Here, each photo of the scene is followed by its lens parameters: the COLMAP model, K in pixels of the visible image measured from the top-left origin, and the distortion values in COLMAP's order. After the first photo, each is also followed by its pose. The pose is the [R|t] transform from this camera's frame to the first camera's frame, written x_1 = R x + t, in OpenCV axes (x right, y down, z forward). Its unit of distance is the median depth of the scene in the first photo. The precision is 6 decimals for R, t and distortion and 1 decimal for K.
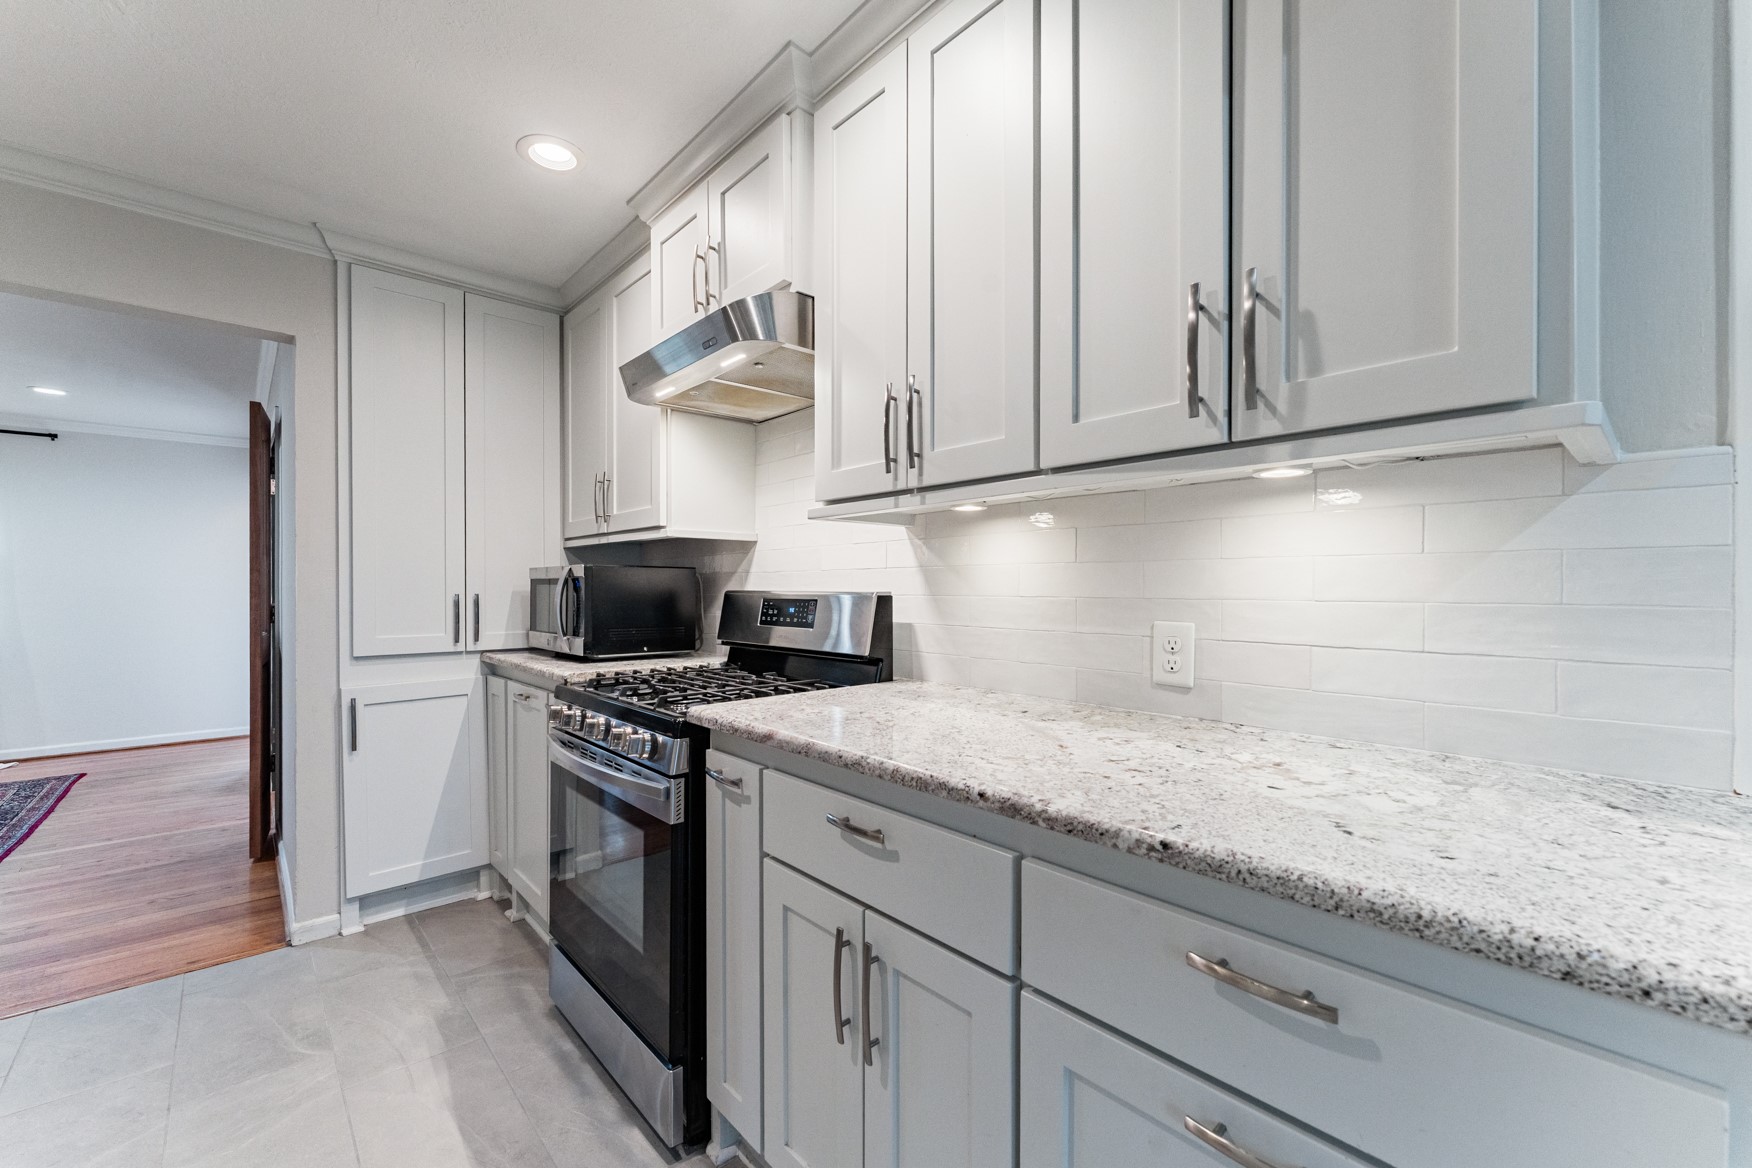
lens RADIAL K [[705.7, 0, 864.4], [0, 705.7, 588.2], [0, 0, 1]] dist [-0.002528, -0.000204]
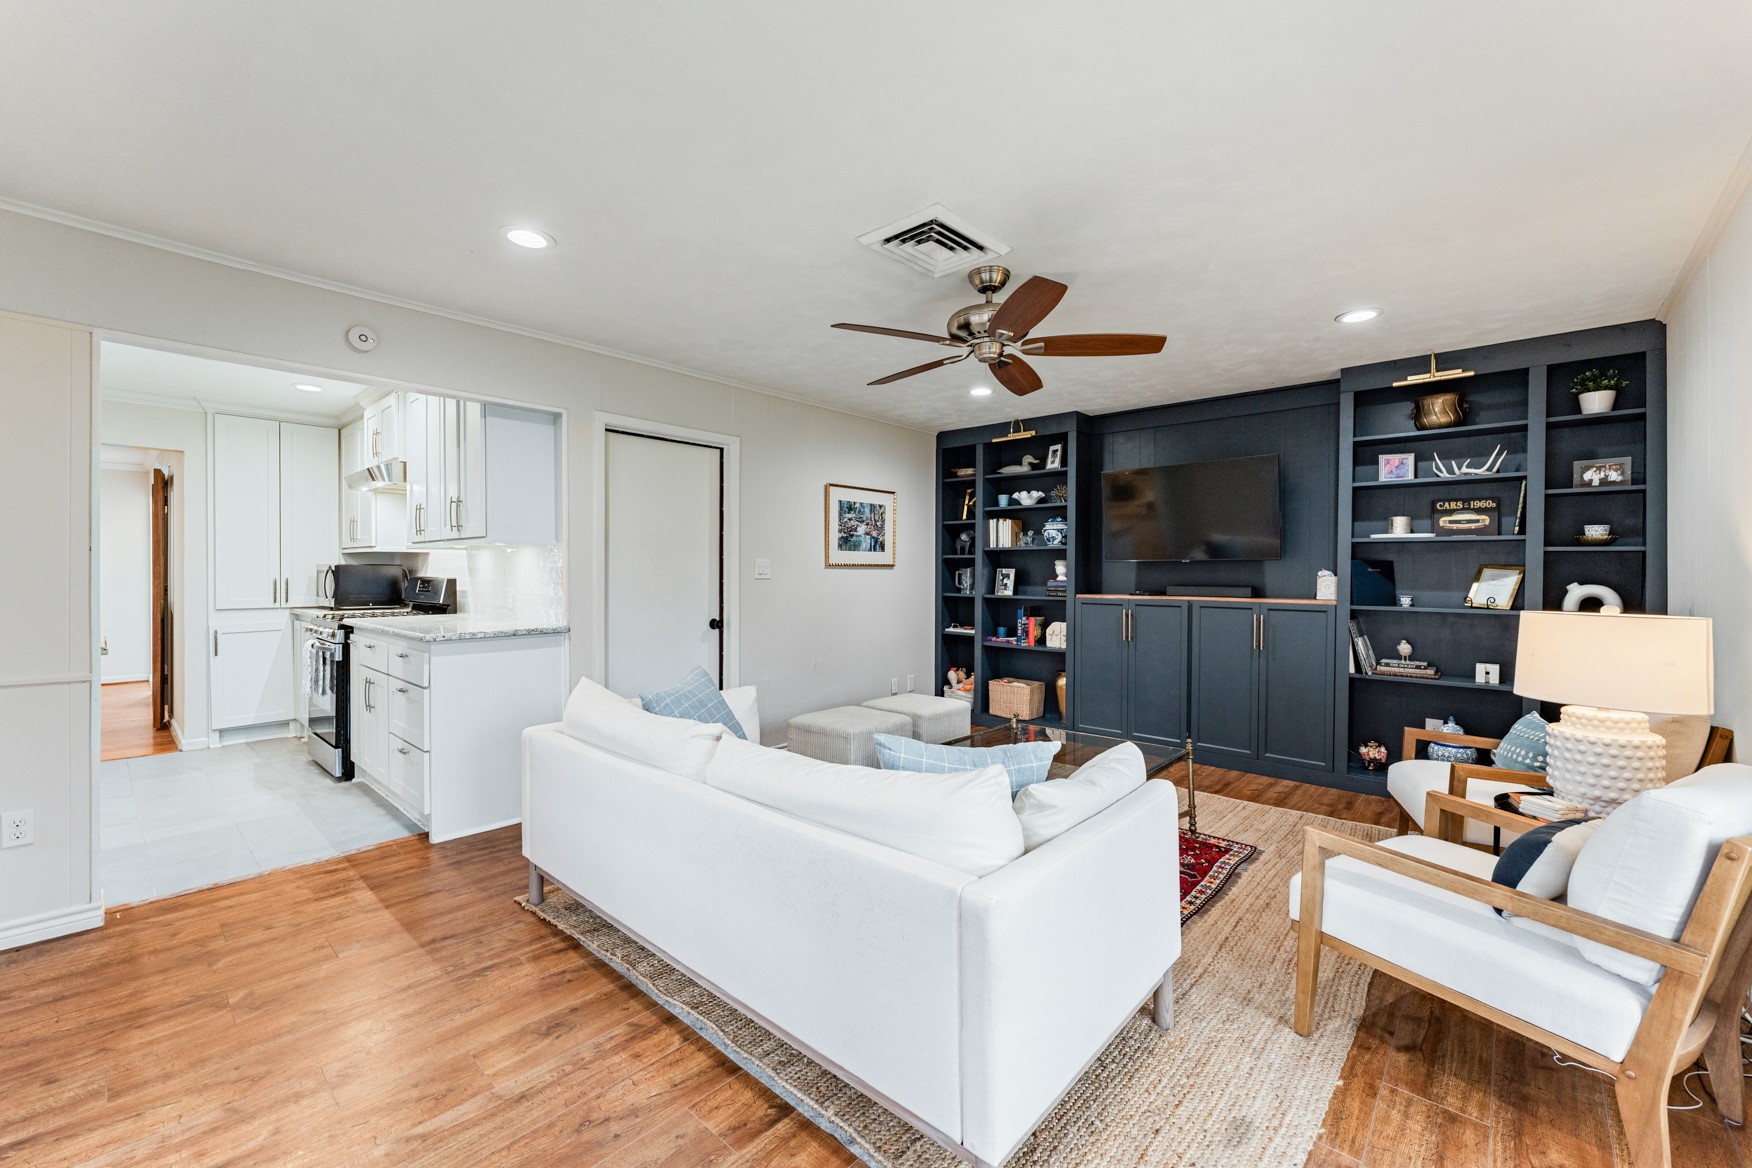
lens RADIAL K [[705.7, 0, 882.7], [0, 705.7, 580.2], [0, 0, 1]] dist [-0.002528, -0.000204]
pose [[0.993756, 0.005321, 0.111447, 0.922005], [-0.005827, 0.999974, 0.004209, -0.003334], [-0.111421, -0.004832, 0.993762, -1.182395]]
